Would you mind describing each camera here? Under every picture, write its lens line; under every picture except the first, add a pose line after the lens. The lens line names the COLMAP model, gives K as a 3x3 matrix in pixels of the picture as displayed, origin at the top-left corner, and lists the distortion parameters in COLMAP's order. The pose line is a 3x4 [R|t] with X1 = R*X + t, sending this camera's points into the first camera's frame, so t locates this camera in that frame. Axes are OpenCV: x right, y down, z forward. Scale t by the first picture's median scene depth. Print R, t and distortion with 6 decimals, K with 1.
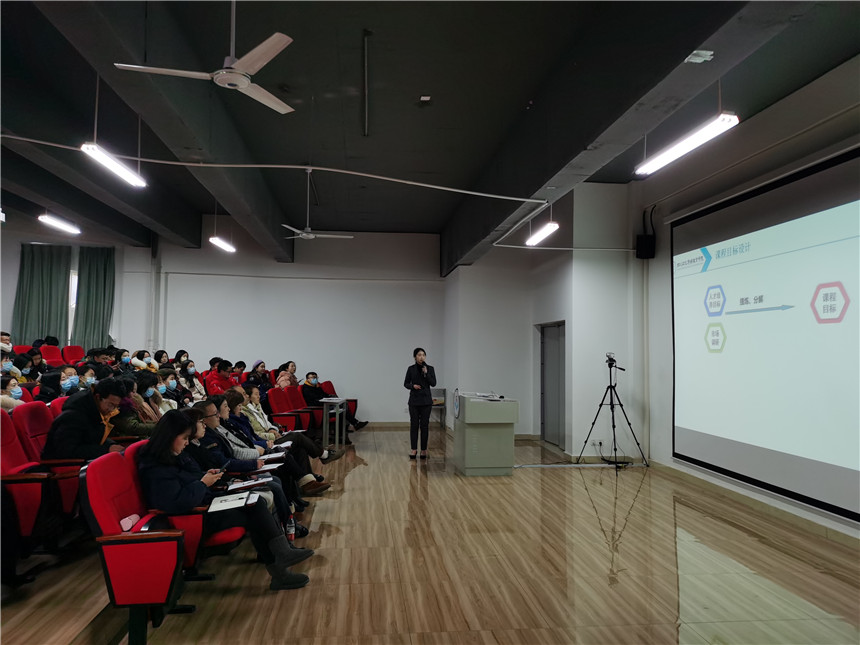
lens RADIAL K [[664.4, 0, 430.0], [0, 664.4, 322.5], [0, 0, 1]] dist [0.053298, -0.007504]
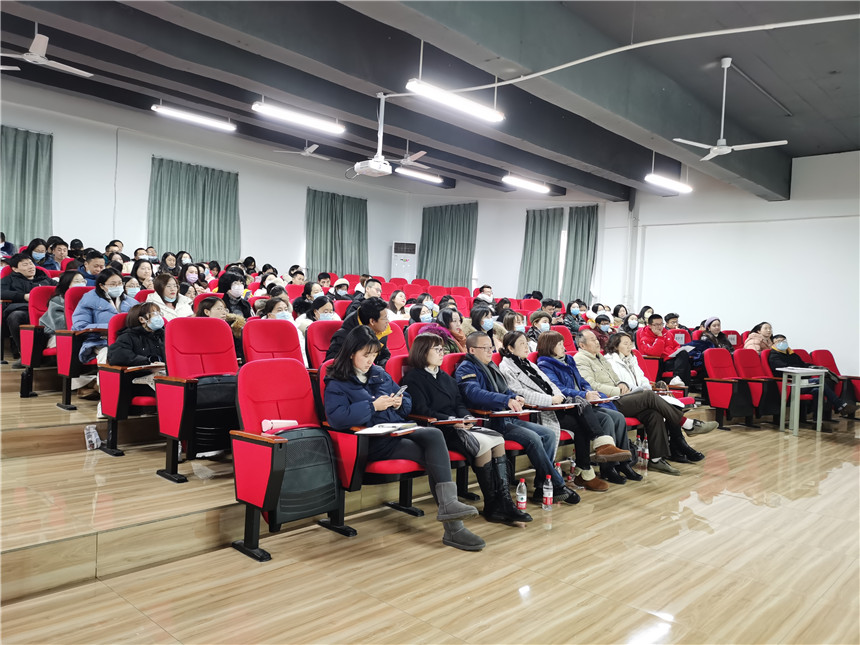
lens RADIAL K [[664.4, 0, 430.0], [0, 664.4, 322.5], [0, 0, 1]] dist [0.053298, -0.007504]
pose [[0.658887, 0.034684, -0.751442, 0.345309], [-0.007271, 0.999183, 0.039744, 0.076262], [0.752207, -0.020723, 0.658601, 0.393036]]
